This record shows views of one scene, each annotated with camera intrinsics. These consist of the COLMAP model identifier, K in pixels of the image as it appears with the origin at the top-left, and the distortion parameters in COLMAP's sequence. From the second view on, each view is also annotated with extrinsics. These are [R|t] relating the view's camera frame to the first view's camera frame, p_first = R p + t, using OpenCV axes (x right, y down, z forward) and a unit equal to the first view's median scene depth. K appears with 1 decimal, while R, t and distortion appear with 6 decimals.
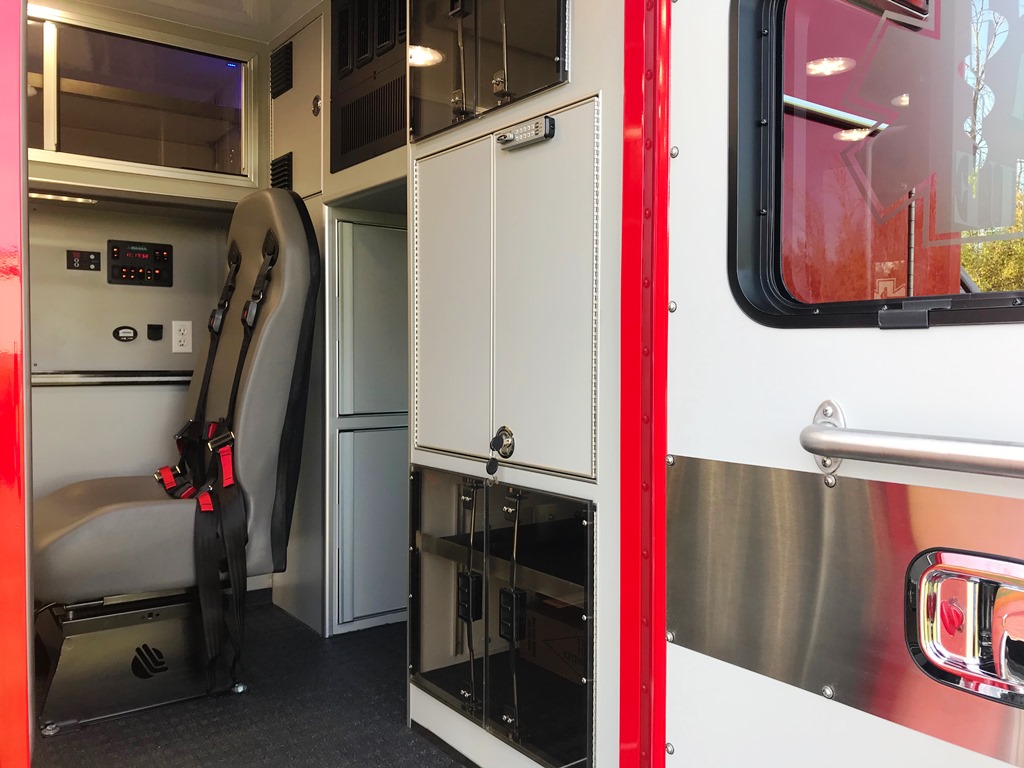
lens RADIAL K [[839.5, 0, 515.9], [0, 839.5, 378.4], [0, 0, 1]] dist [0.051084, -0.066931]
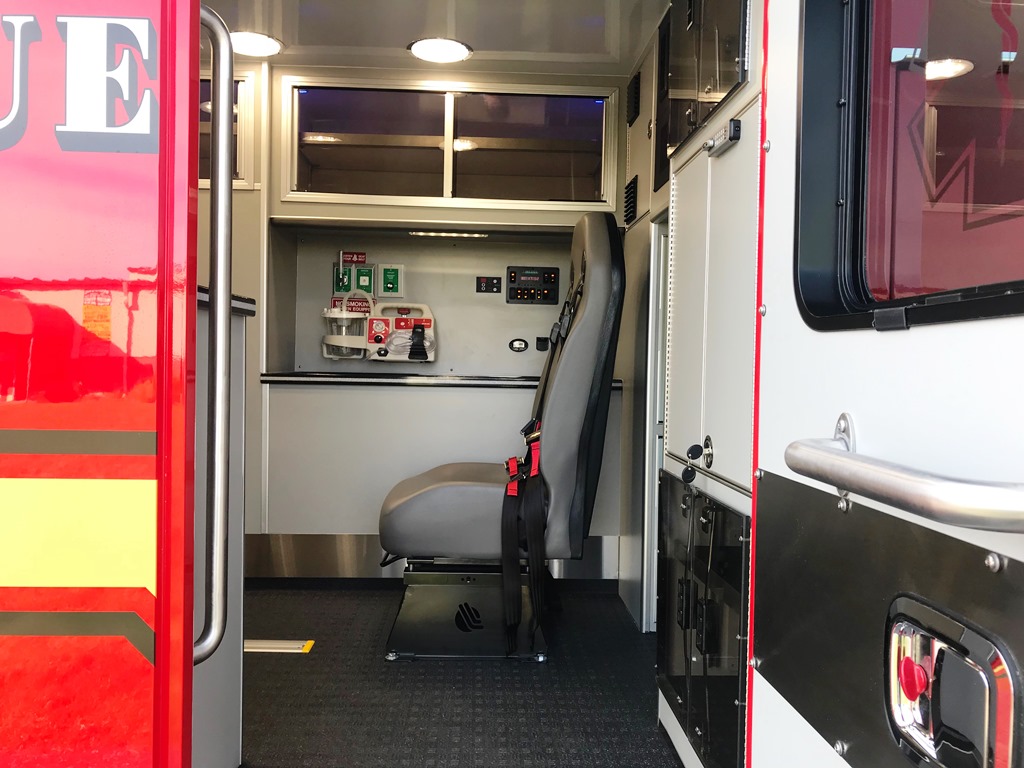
lens RADIAL K [[837.4, 0, 519.2], [0, 837.4, 380.9], [0, 0, 1]] dist [0.145106, -0.385748]
pose [[0.834912, 0.023718, -0.549873, 0.218681], [-0.031475, 0.999494, -0.004679, 0.002854], [0.549483, 0.021214, 0.835235, 0.029252]]
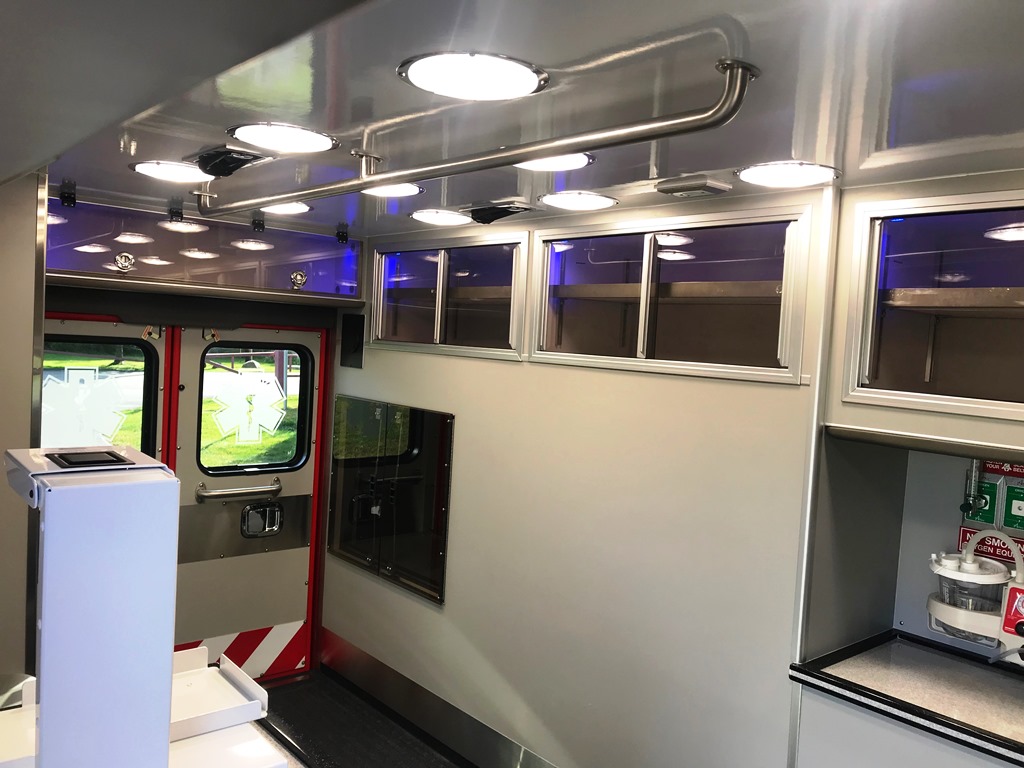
lens RADIAL K [[829.0, 0, 512.0], [0, 829.0, 384.0], [0, 0, 1]] dist [0.045792, -0.068741]
pose [[0.075127, 0.059256, -0.995412, -0.012110], [-0.084150, 0.995049, 0.052883, -0.275676], [0.993617, 0.079791, 0.079741, 0.487274]]
